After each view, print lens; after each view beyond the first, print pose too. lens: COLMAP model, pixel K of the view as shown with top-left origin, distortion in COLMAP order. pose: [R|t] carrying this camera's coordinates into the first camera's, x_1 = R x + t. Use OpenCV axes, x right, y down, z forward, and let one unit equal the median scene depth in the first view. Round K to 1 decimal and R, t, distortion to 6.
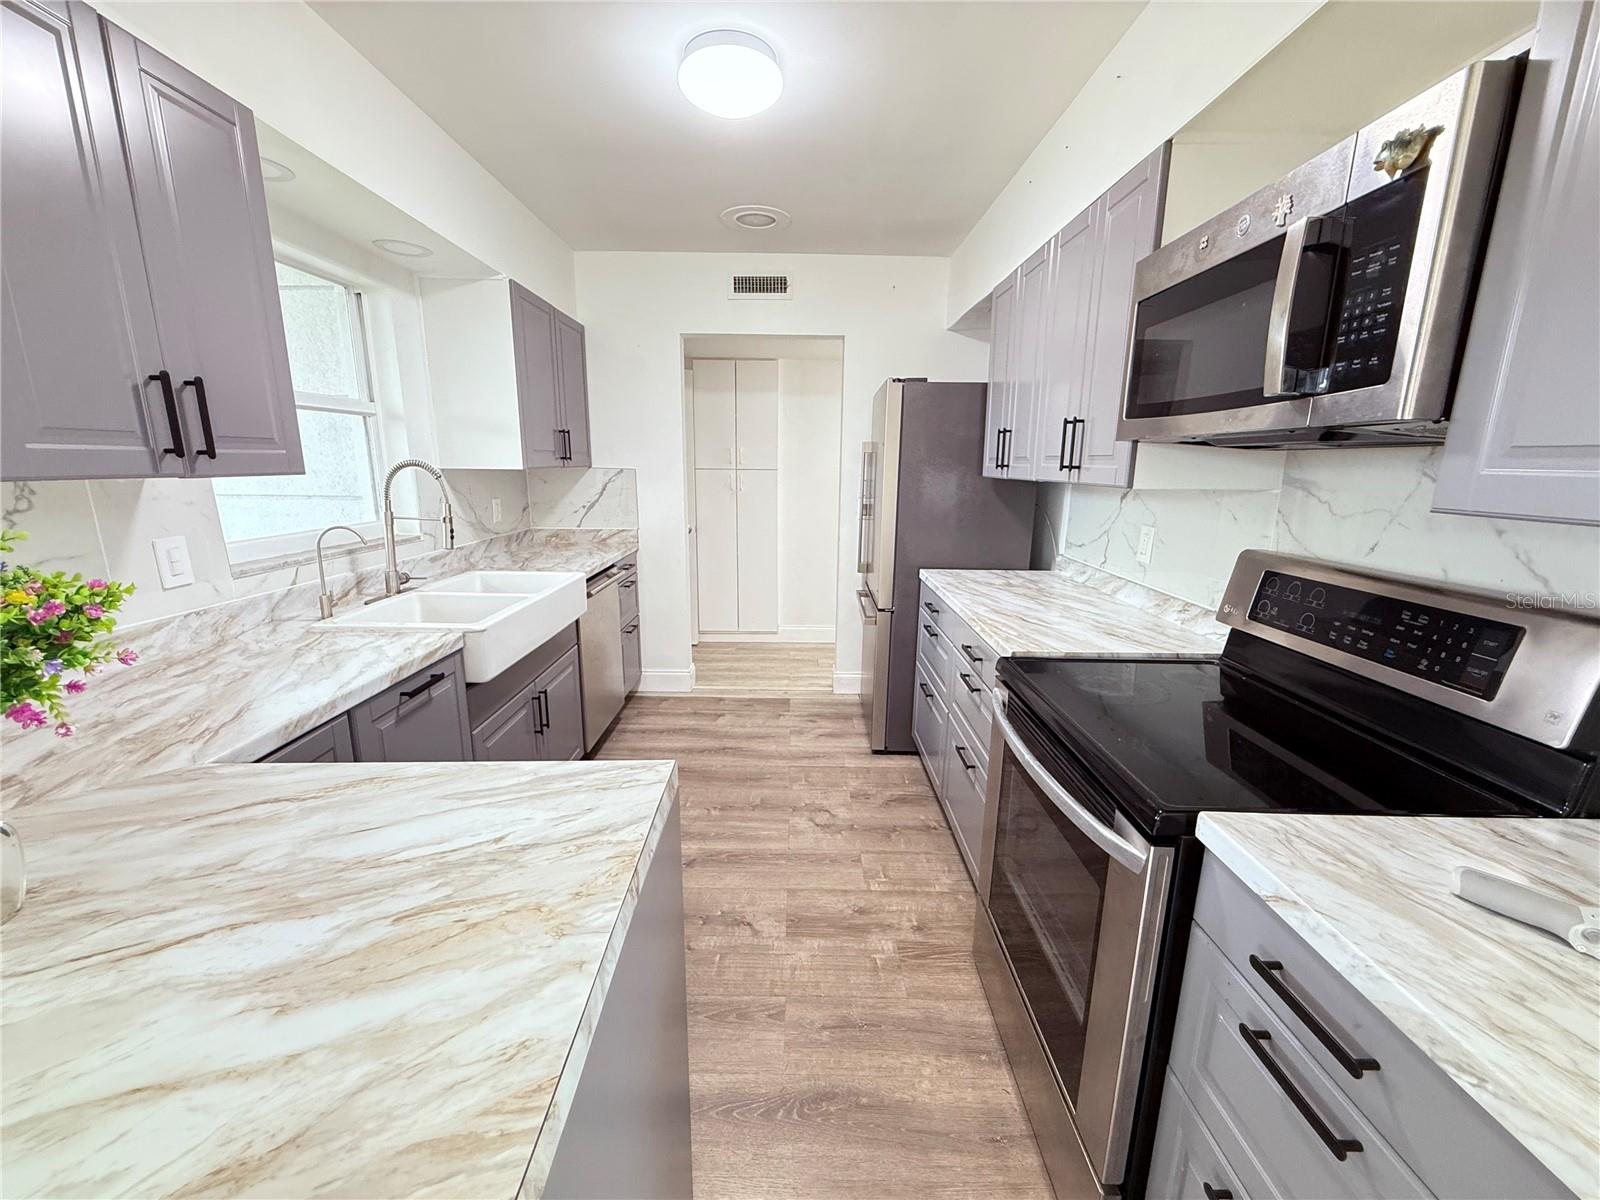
lens RADIAL K [[638.5, 0, 797.2], [0, 638.5, 598.3], [0, 0, 1]] dist [-0.001260, -0.000078]
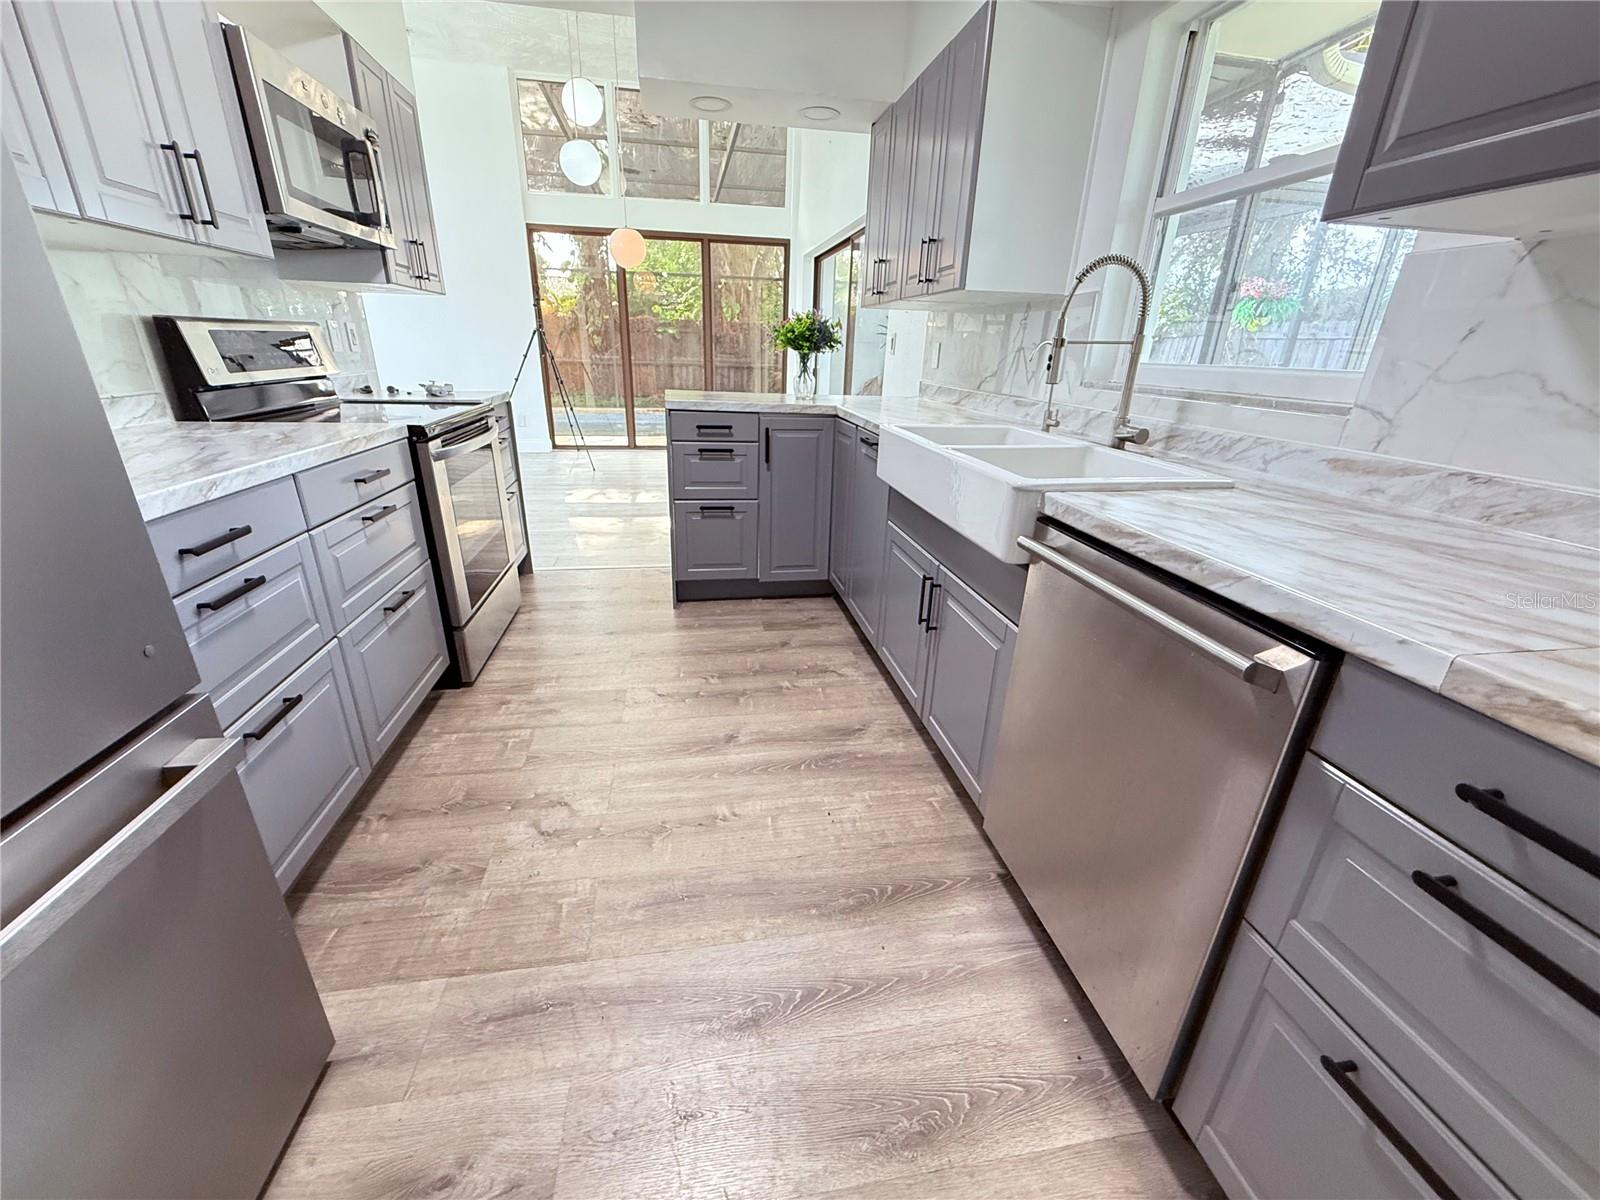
lens RADIAL K [[638.5, 0, 801.5], [0, 638.5, 596.9], [0, 0, 1]] dist [-0.001260, -0.000078]
pose [[-0.985350, 0.024096, -0.168834, -0.110974], [-0.074389, 0.830105, 0.552623, -0.237016], [0.153466, 0.557087, -0.816151, 1.535954]]
